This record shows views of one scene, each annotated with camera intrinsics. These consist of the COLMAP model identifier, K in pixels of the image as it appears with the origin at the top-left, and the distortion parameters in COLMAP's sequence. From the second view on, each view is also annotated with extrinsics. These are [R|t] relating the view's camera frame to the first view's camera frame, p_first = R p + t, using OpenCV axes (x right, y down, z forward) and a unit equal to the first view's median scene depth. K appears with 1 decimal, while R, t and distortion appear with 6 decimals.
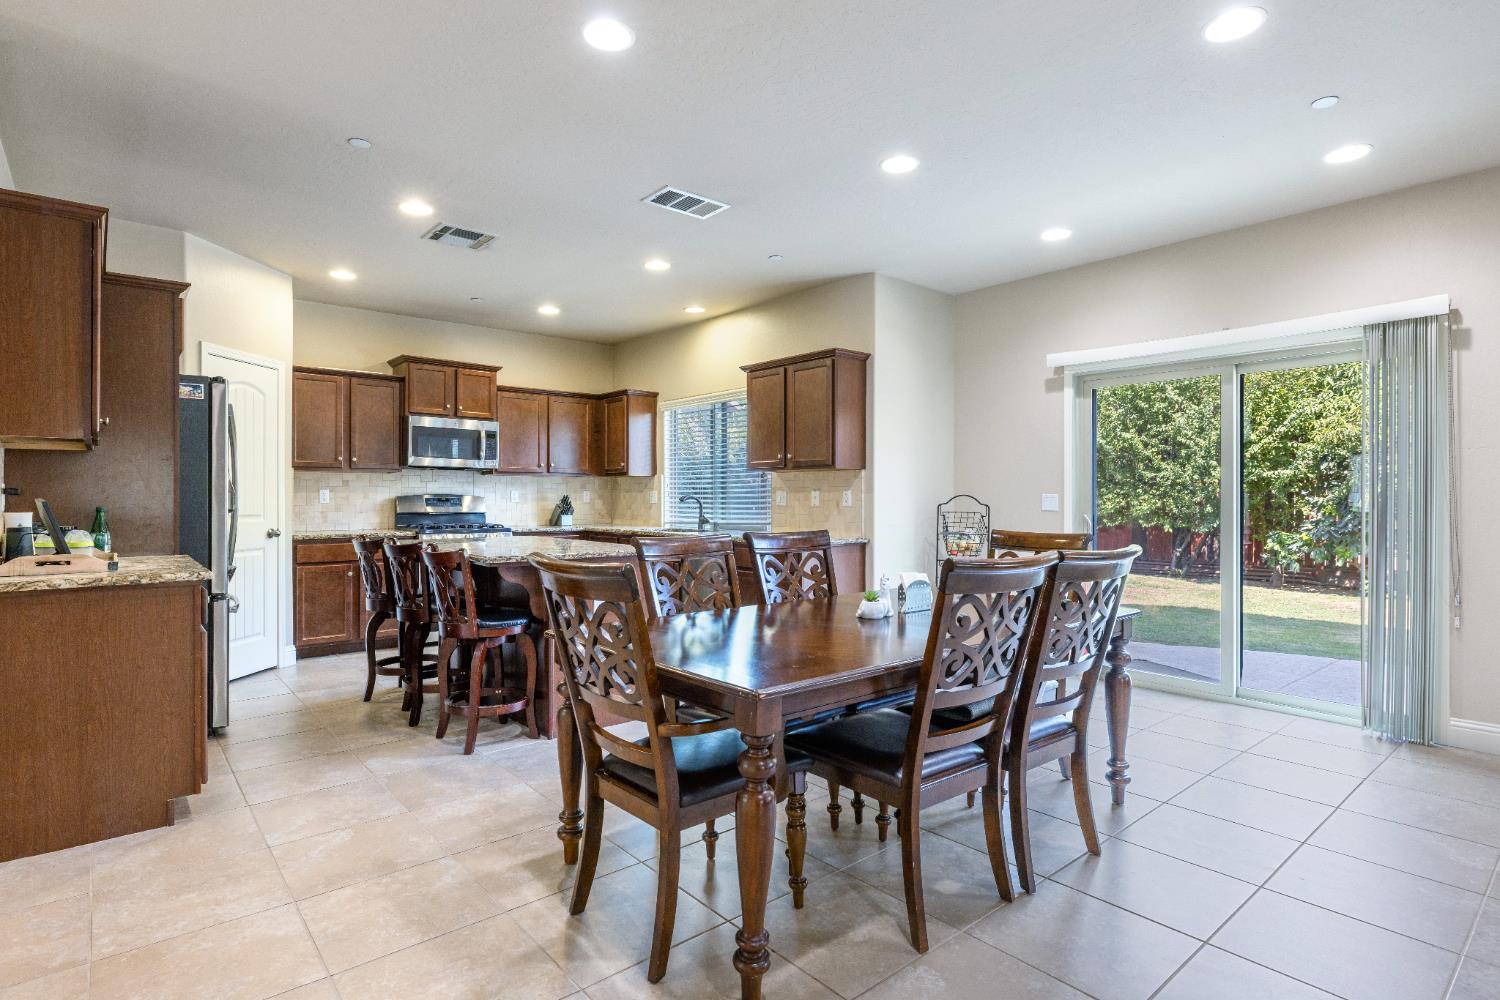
lens RADIAL K [[779.7, 0, 750.0], [0, 779.7, 500.0], [0, 0, 1]] dist [0.018865, -0.000173]
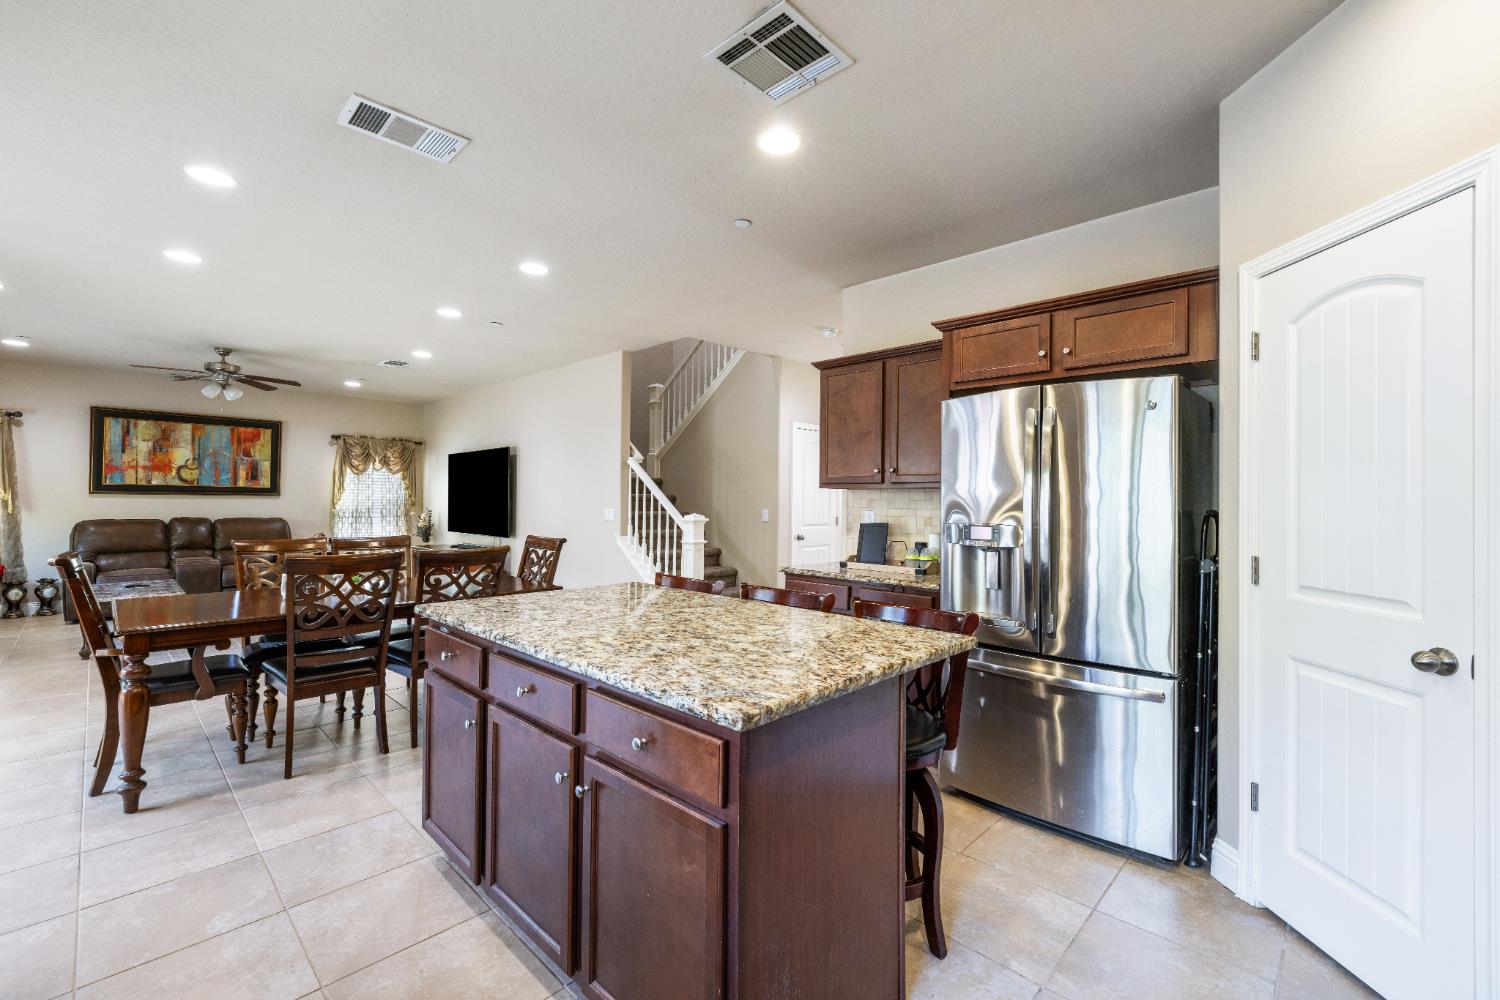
lens RADIAL K [[628.8, 0, 754.0], [0, 628.8, 497.5], [0, 0, 1]] dist [0.000075, -0.000012]
pose [[-0.994321, -0.008550, -0.106080, -0.222093], [-0.008561, 0.999963, -0.000351, -0.023253], [0.106079, 0.000559, -0.994358, 1.027808]]
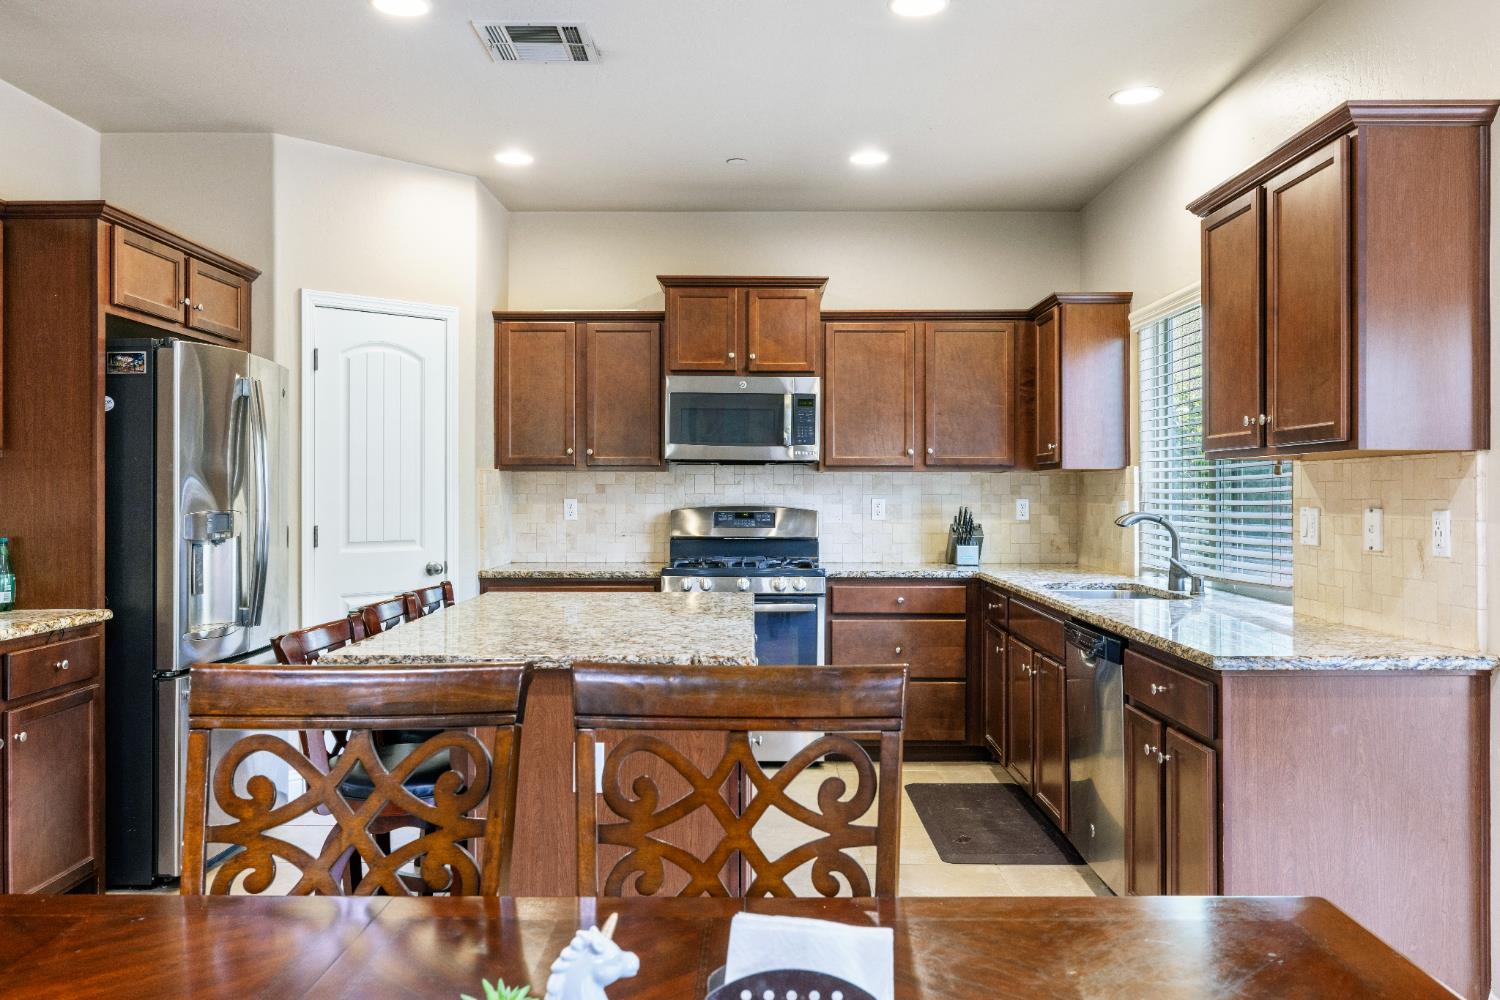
lens RADIAL K [[1196.1, 0, 750.0], [0, 1196.1, 500.0], [0, 0, 1]] dist [-0.000750, -0.001824]
pose [[0.758359, 0.004368, -0.651822, 0.203601], [-0.002361, 0.999989, 0.003955, -0.016117], [0.651832, -0.001460, 0.758362, 0.336249]]
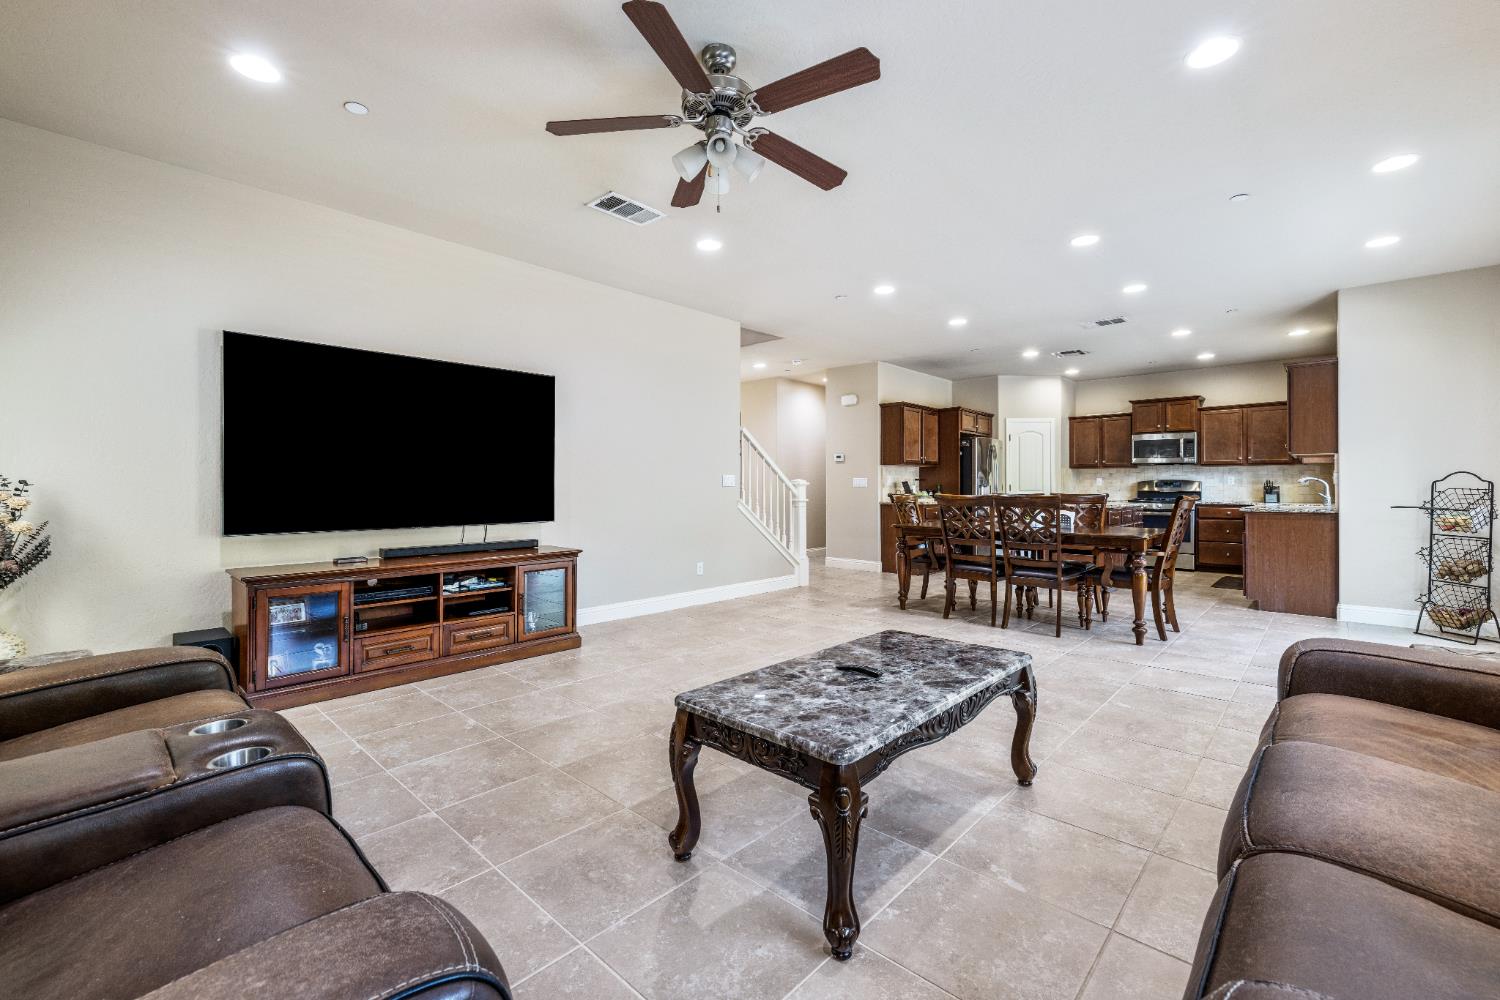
lens RADIAL K [[628.2, 0, 751.7], [0, 628.2, 489.1], [0, 0, 1]] dist [0.000592, 0.000164]
pose [[0.118363, 0.001263, -0.992970, 0.827981], [-0.004230, 0.999991, 0.000768, 0.014828], [0.992961, 0.004109, 0.118367, -0.007987]]
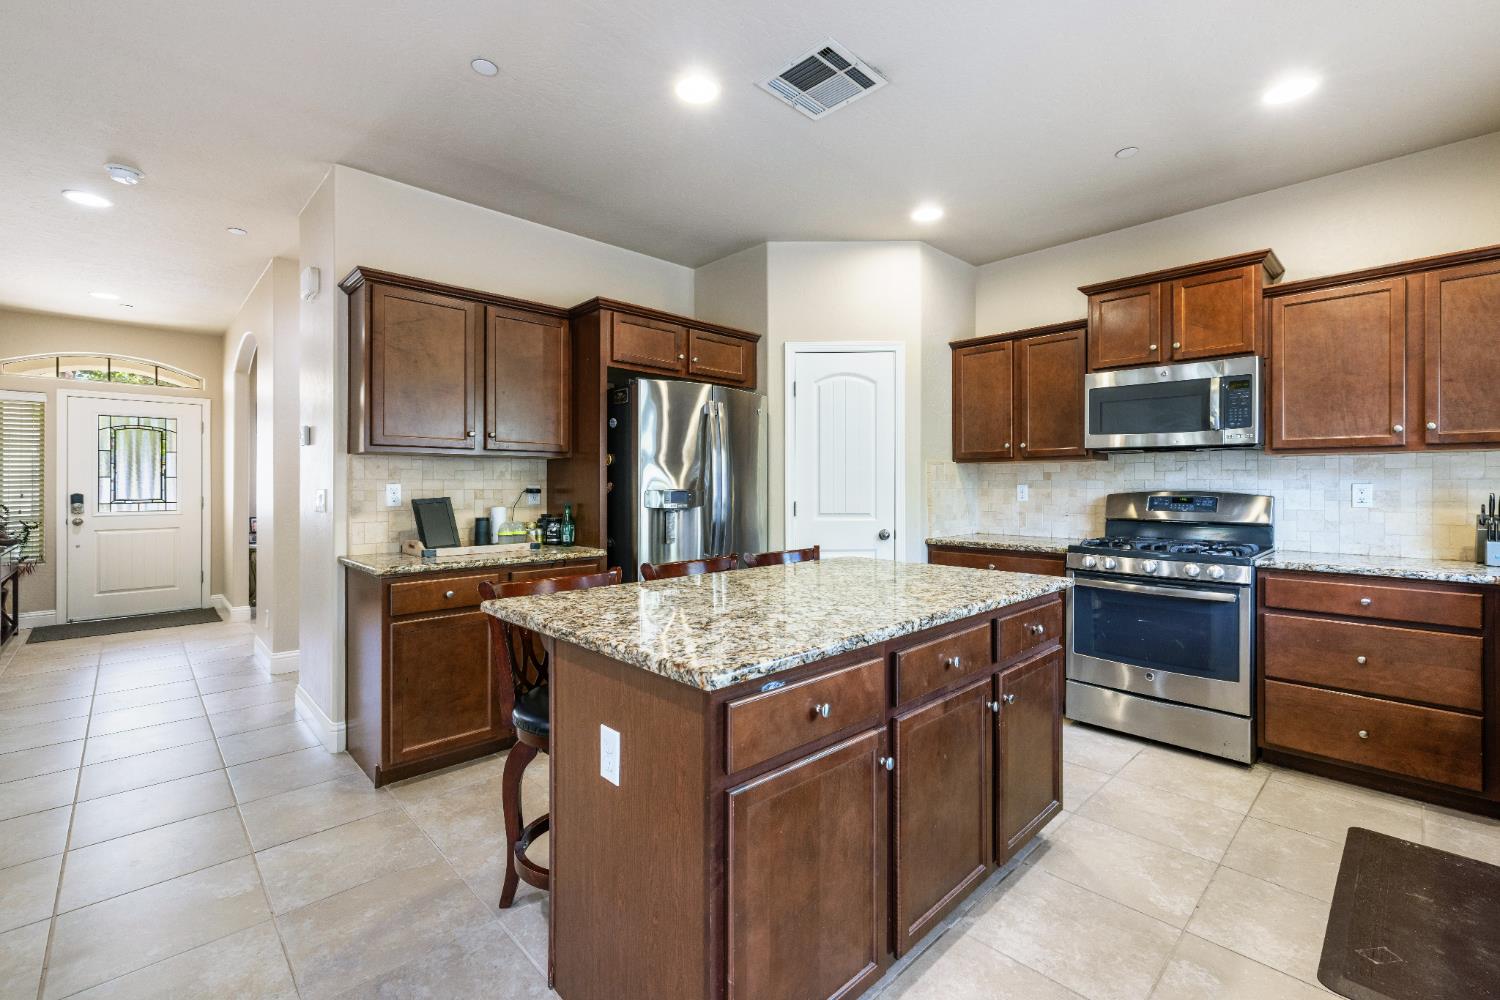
lens RADIAL K [[645.2, 0, 750.2], [0, 645.2, 487.2], [0, 0, 1]] dist [0.001115, -0.000261]
pose [[0.057877, 0.000944, -0.998323, 0.099288], [-0.004290, 0.999991, 0.000696, -0.009848], [0.998315, 0.004243, 0.057880, 0.657315]]
